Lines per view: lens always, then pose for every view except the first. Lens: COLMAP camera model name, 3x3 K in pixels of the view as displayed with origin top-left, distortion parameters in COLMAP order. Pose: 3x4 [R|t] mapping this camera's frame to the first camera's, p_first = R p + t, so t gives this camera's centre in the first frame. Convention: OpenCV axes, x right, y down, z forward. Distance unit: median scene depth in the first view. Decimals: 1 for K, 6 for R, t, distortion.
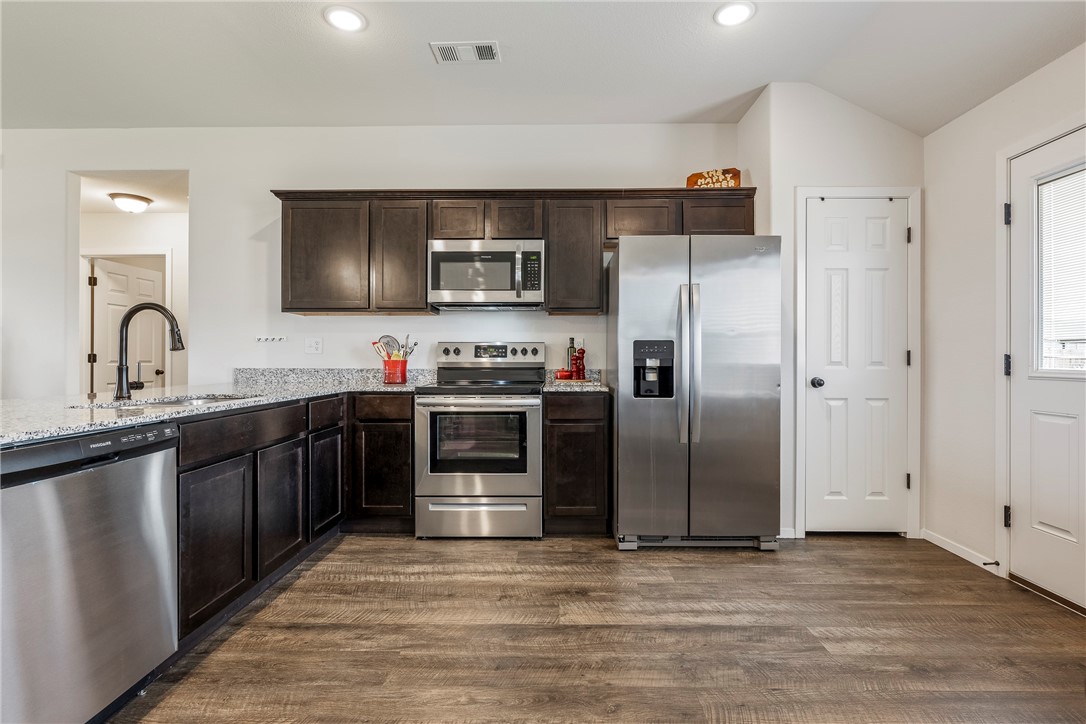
lens RADIAL K [[527.2, 0, 548.7], [0, 527.2, 358.4], [0, 0, 1]] dist [-0.001418, -0.000058]
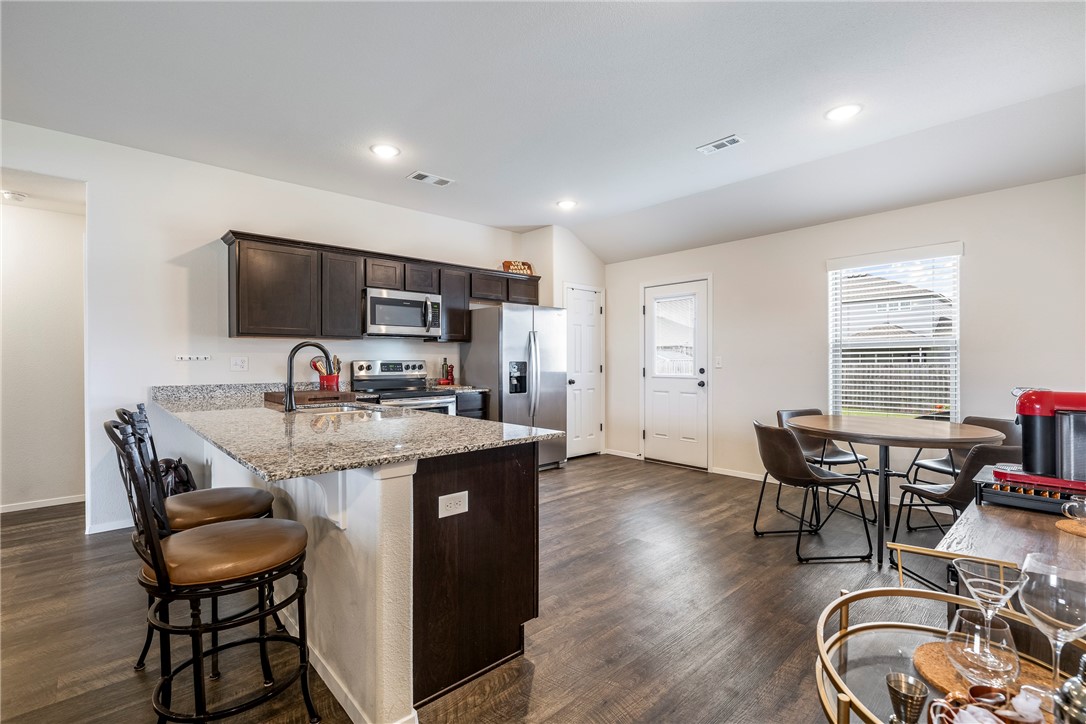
lens RADIAL K [[492.8, 0, 543.0], [0, 492.8, 362.0], [0, 0, 1]] dist [-0.000937, -0.000042]
pose [[0.725315, -0.005290, 0.688397, -0.861829], [0.004044, 0.999986, 0.003424, -0.036268], [-0.688406, 0.000300, 0.725326, -0.274615]]
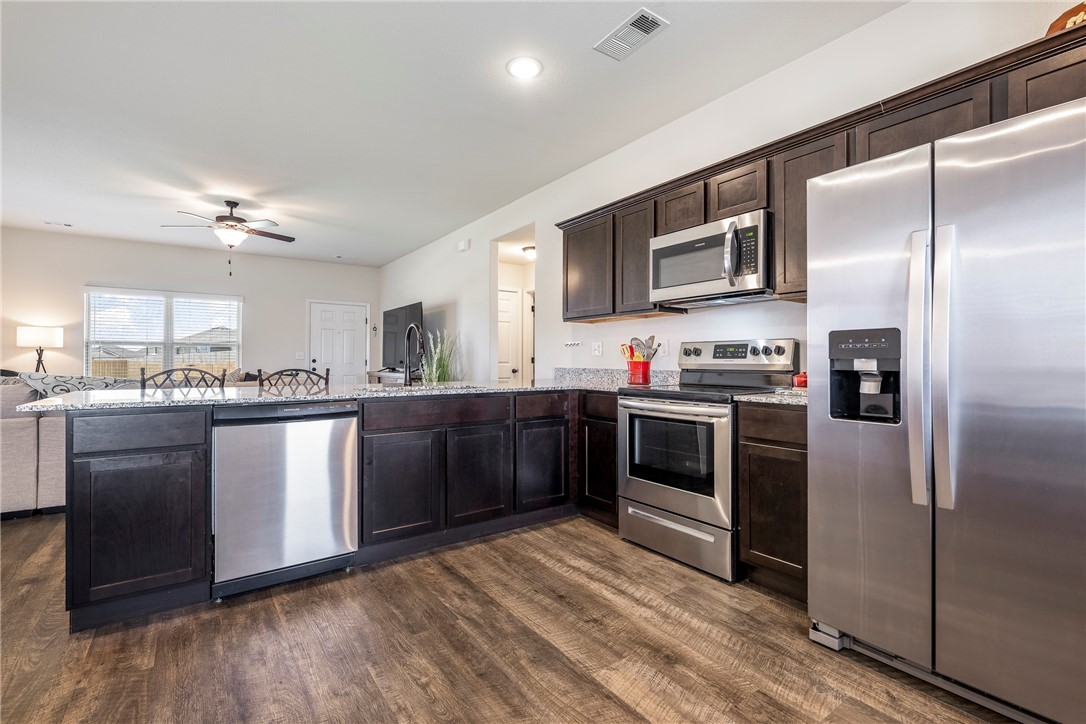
lens RADIAL K [[486.2, 0, 540.0], [0, 486.2, 359.3], [0, 0, 1]] dist [-0.002024, -0.000076]
pose [[0.591336, -0.002943, -0.806420, 0.416855], [0.001130, 0.999995, -0.002821, 0.001928], [0.806424, 0.000757, 0.591337, 0.330789]]
